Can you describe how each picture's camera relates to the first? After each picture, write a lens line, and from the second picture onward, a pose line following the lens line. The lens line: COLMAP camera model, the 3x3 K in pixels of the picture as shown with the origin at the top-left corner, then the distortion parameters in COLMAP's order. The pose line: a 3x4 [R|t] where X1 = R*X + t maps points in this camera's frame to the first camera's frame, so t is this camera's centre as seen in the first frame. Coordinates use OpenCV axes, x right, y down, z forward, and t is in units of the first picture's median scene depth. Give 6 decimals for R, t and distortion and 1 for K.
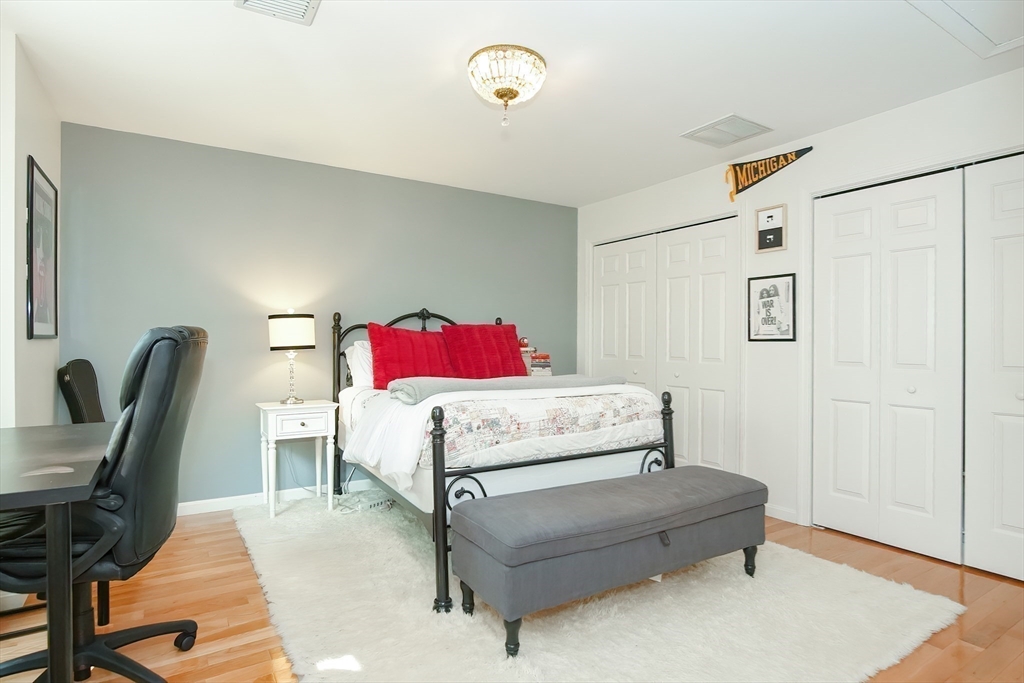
lens RADIAL K [[547.1, 0, 512.0], [0, 547.1, 344.0], [0, 0, 1]] dist [-0.028833, 0.009436]
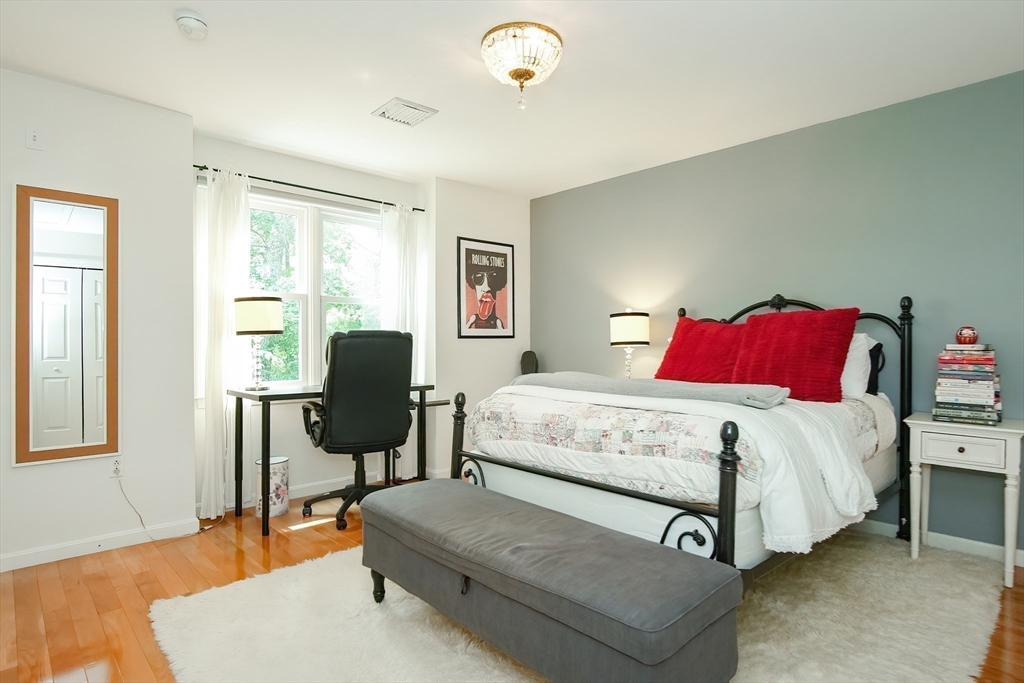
lens RADIAL K [[547.1, 0, 512.0], [0, 547.1, 344.0], [0, 0, 1]] dist [-0.028833, 0.009436]
pose [[0.198072, 0.000453, -0.980187, 0.853750], [0.000599, 1.000000, 0.000583, 0.009816], [0.980187, -0.000703, 0.198072, 0.741063]]
